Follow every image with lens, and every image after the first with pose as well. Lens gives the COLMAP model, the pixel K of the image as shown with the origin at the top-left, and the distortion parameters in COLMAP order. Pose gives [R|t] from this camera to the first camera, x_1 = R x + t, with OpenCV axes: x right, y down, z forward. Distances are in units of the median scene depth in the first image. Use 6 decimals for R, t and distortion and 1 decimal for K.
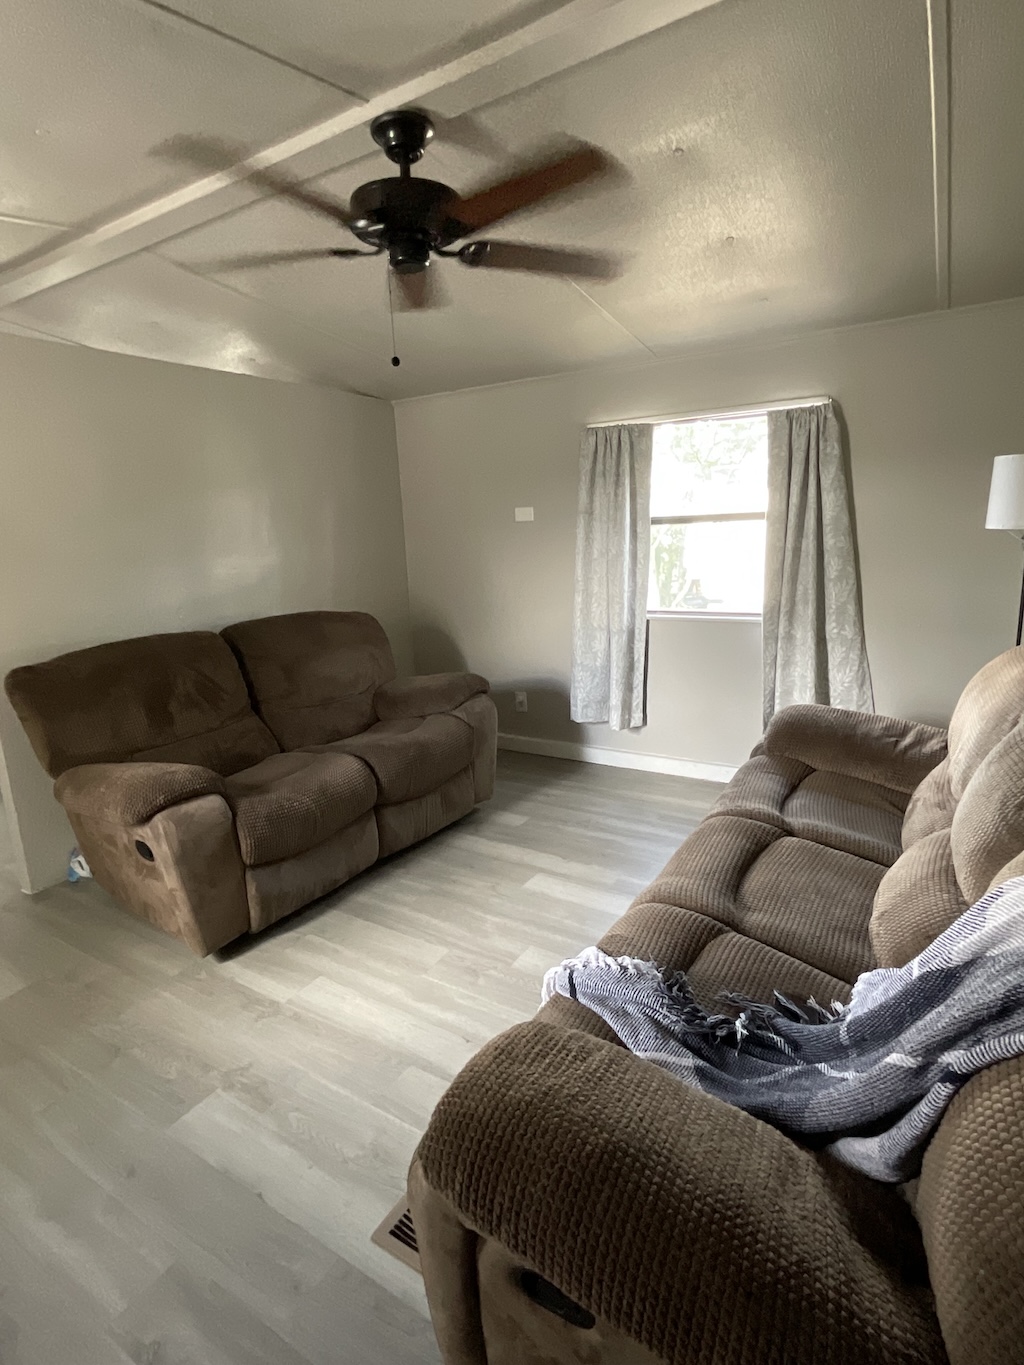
lens RADIAL K [[727.6, 0, 512.0], [0, 727.6, 682.5], [0, 0, 1]] dist [0.002505, 0.001613]
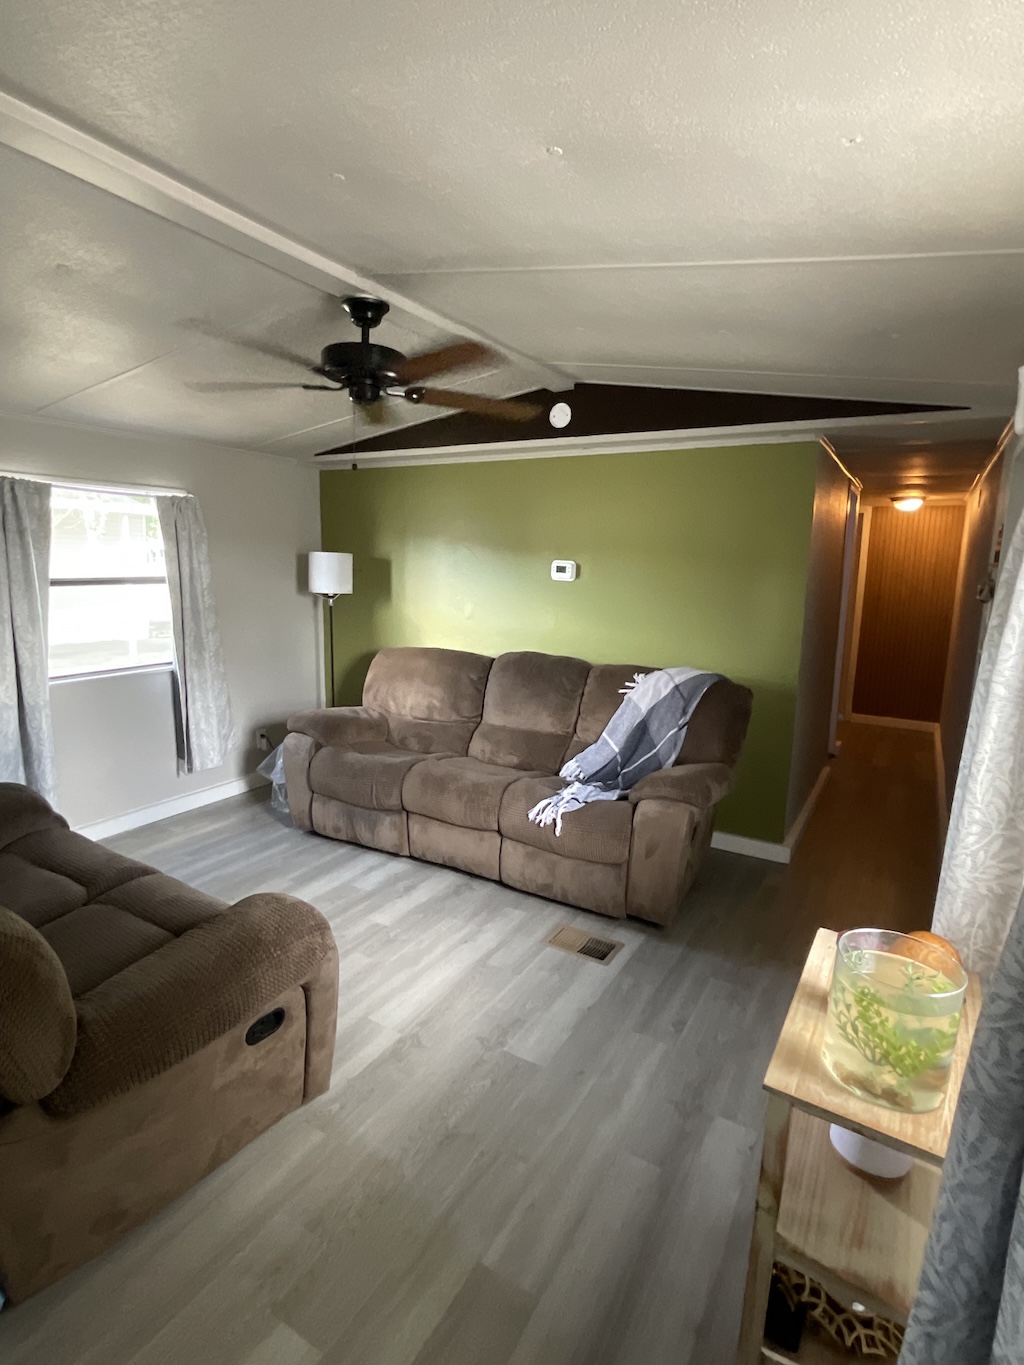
lens RADIAL K [[708.5, 0, 512.0], [0, 708.5, 682.5], [0, 0, 1]] dist [-0.003342, 0.000445]
pose [[-0.042005, -0.139808, 0.989287, -1.300150], [0.183363, 0.972264, 0.145188, -0.200233], [-0.982147, 0.187498, -0.015205, 0.752654]]
